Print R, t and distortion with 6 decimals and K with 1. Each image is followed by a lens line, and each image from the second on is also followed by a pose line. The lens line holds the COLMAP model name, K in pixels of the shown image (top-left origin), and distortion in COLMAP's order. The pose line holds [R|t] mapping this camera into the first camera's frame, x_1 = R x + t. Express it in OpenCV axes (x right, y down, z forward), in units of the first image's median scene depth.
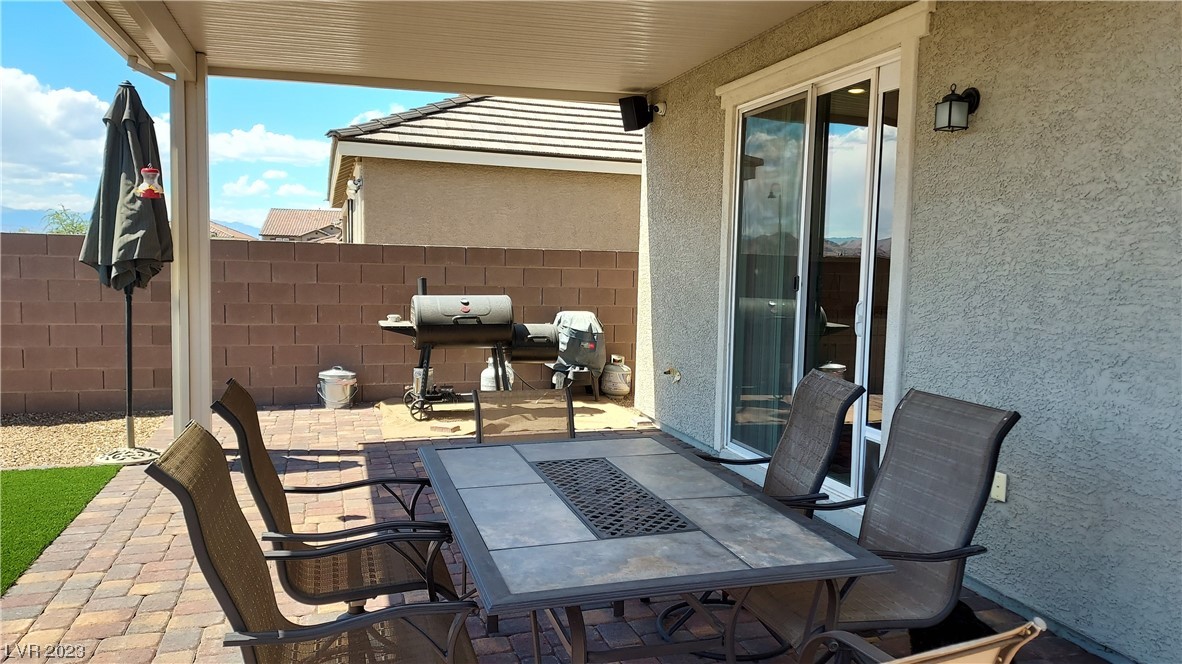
lens RADIAL K [[866.9, 0, 591.0], [0, 866.9, 332.0], [0, 0, 1]] dist [0.054824, -0.006157]
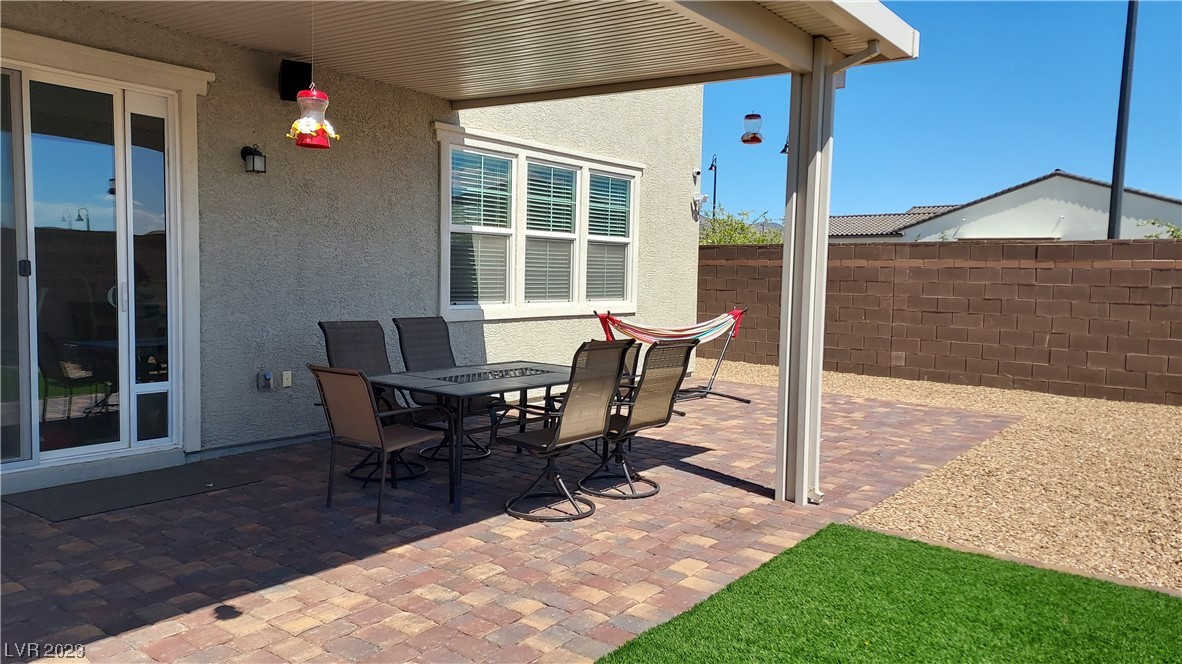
lens RADIAL K [[866.9, 0, 591.0], [0, 866.9, 332.0], [0, 0, 1]] dist [0.054824, -0.006157]
pose [[-0.582007, -0.092799, 0.807871, -1.313152], [0.029295, 0.990430, 0.134875, -0.140455], [-0.812656, 0.102165, -0.573719, 1.484517]]
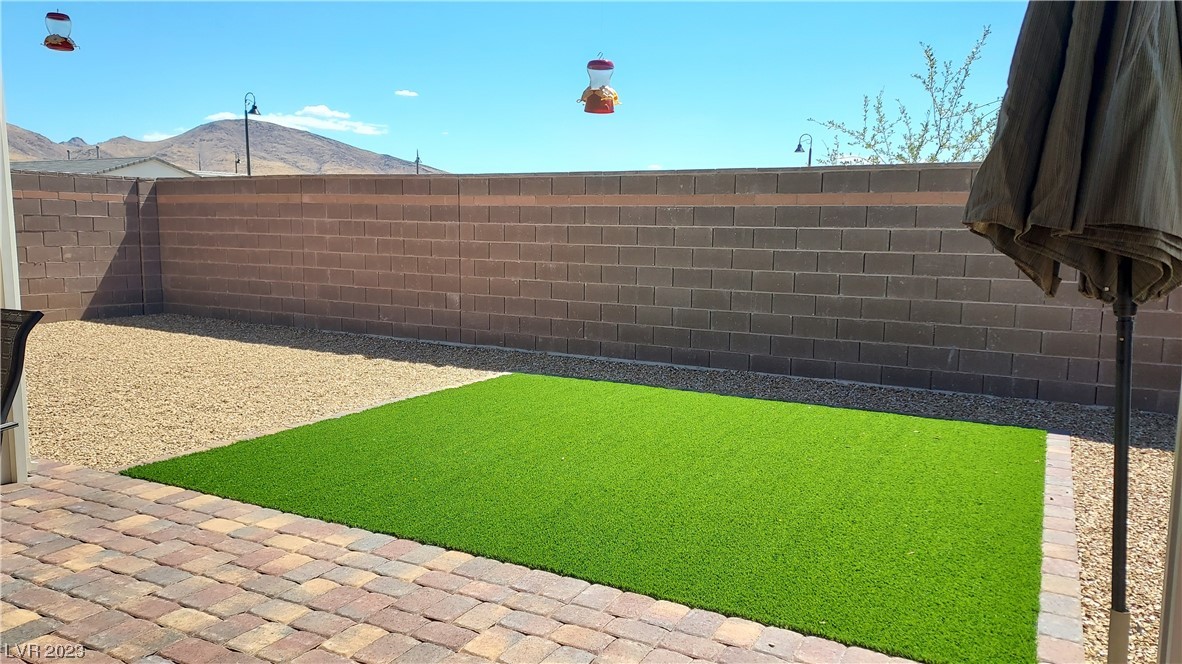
lens RADIAL K [[866.9, 0, 591.0], [0, 866.9, 332.0], [0, 0, 1]] dist [0.054824, -0.006157]
pose [[-0.729736, 0.063521, -0.680772, -0.126424], [-0.074779, 0.982287, 0.171813, -0.131443], [0.679628, 0.176285, -0.712060, 1.786131]]
